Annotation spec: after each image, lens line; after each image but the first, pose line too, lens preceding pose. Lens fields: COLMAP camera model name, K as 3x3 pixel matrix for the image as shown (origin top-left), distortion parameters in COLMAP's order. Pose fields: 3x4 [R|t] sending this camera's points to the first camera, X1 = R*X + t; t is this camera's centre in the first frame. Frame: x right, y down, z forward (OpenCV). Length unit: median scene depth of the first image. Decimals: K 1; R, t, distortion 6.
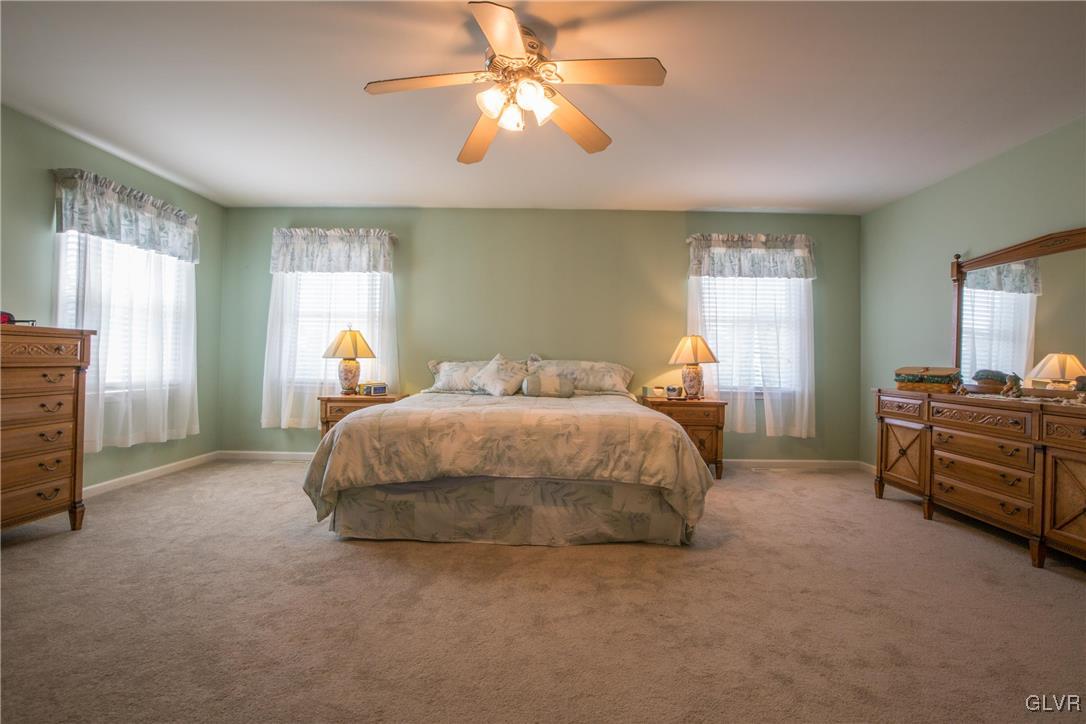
lens RADIAL K [[497.2, 0, 547.8], [0, 497.2, 350.9], [0, 0, 1]] dist [-0.037984, 0.007705]
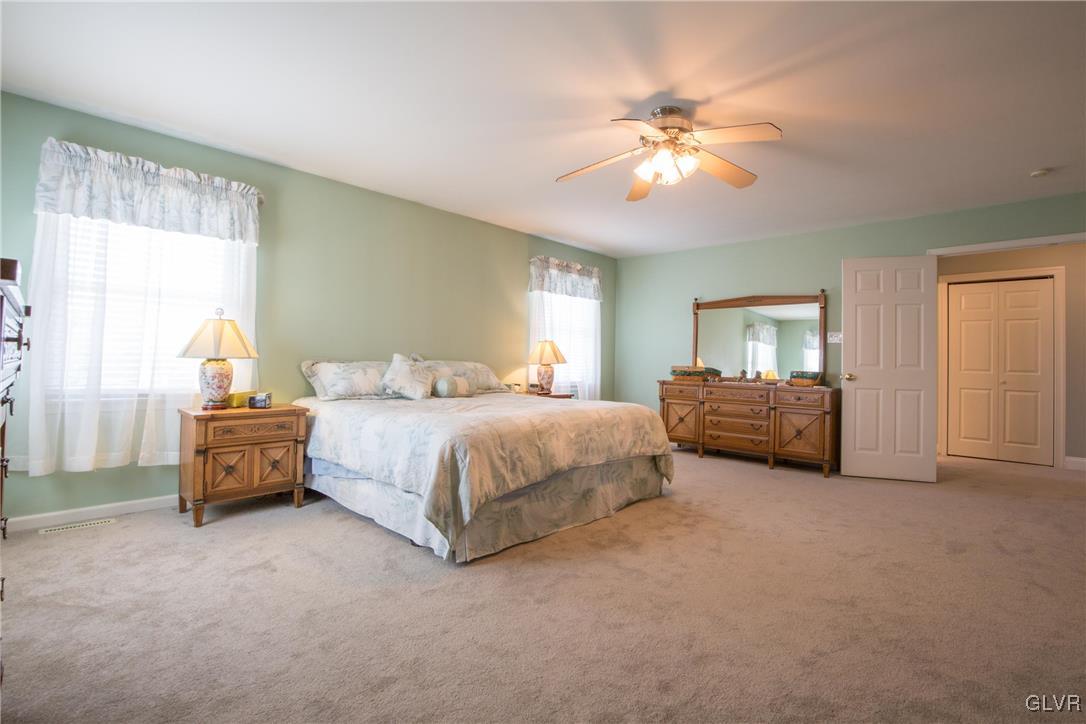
lens RADIAL K [[497.2, 0, 547.8], [0, 497.2, 350.9], [0, 0, 1]] dist [-0.037984, 0.007705]
pose [[0.681099, 0.014881, 0.732040, -0.937524], [-0.022577, 0.999745, 0.000683, -0.010716], [-0.731843, -0.016992, 0.681262, 0.267119]]
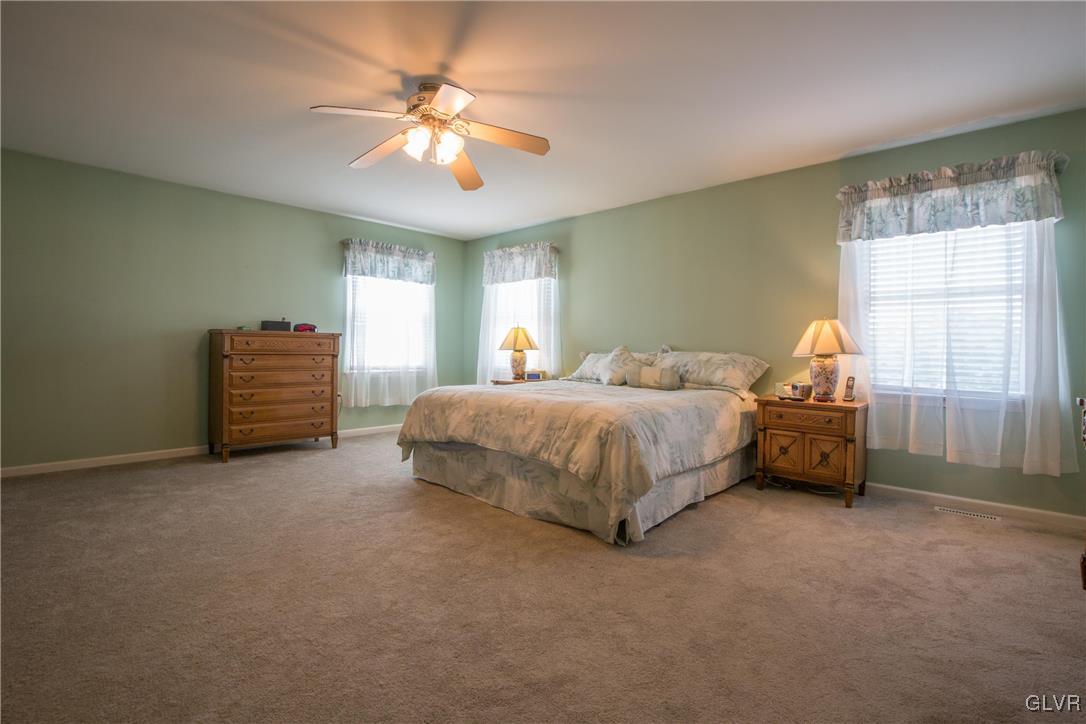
lens RADIAL K [[497.2, 0, 547.8], [0, 497.2, 350.9], [0, 0, 1]] dist [-0.037984, 0.007705]
pose [[0.736590, -0.002536, -0.676335, 0.781513], [0.009123, 0.999939, 0.006187, 0.015270], [0.676278, -0.010728, 0.736568, 0.208956]]
